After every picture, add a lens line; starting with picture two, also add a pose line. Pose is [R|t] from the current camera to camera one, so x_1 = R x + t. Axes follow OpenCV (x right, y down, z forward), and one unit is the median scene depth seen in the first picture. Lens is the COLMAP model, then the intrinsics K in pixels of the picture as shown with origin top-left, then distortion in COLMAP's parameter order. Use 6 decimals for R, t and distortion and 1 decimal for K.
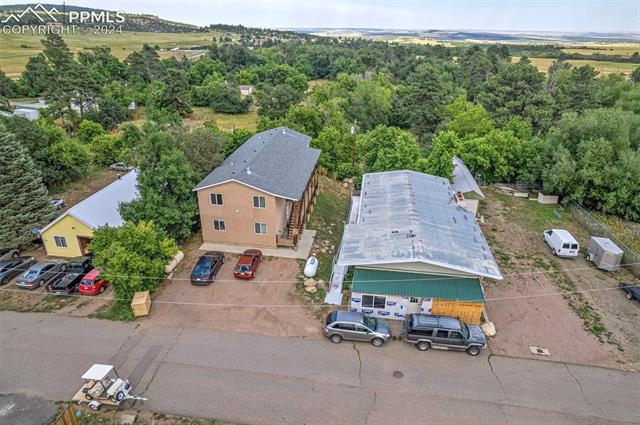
lens RADIAL K [[408.5, 0, 318.8], [0, 408.5, 214.4], [0, 0, 1]] dist [-0.081779, 0.074614]
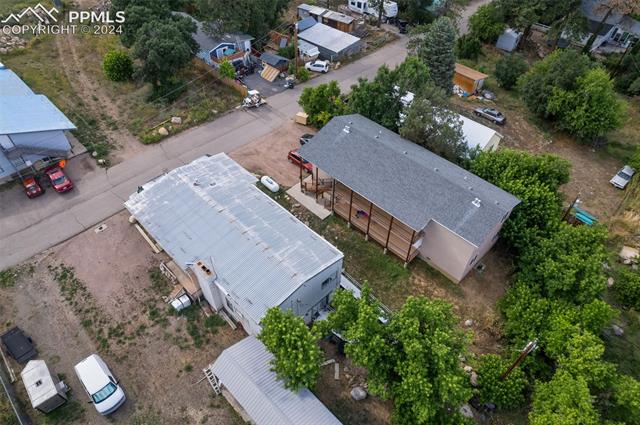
lens RADIAL K [[408.5, 0, 318.8], [0, 408.5, 214.4], [0, 0, 1]] dist [-0.081779, 0.074614]
pose [[-0.601029, 0.558173, -0.572020, 0.636774], [-0.363792, 0.446210, 0.817650, -0.880380], [0.711632, 0.699528, -0.065126, 1.172721]]
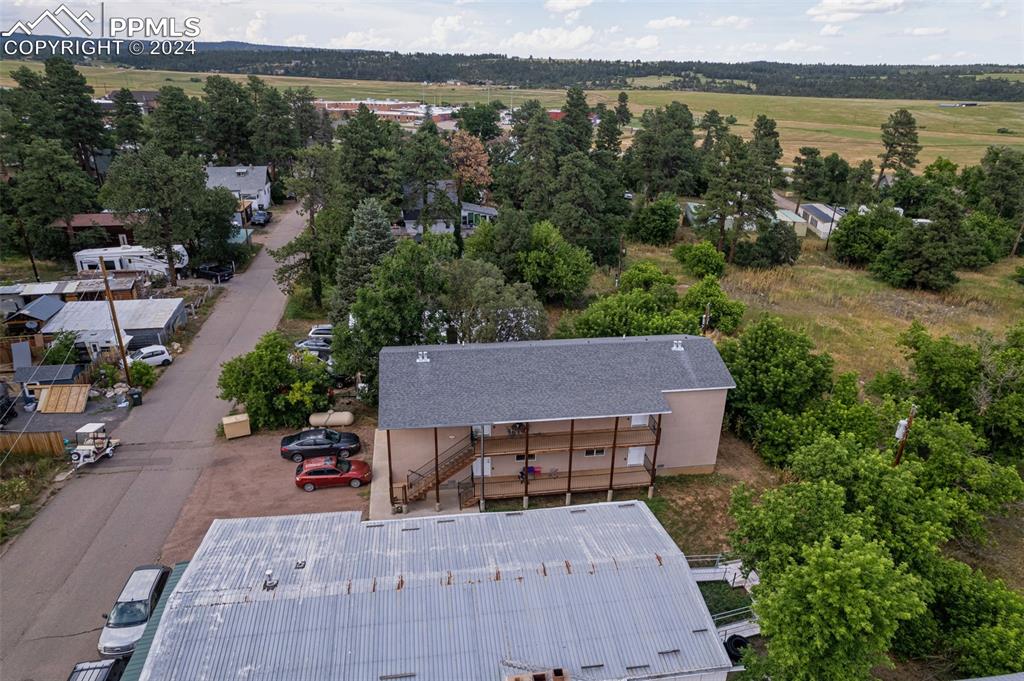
lens RADIAL K [[653.6, 0, 510.1], [0, 653.6, 343.5], [0, 0, 1]] dist [-0.081779, 0.074614]
pose [[0.284956, 0.362924, -0.887179, 0.717243], [-0.424615, 0.877579, 0.222614, -0.395006], [0.859362, 0.313275, 0.404174, 0.706104]]
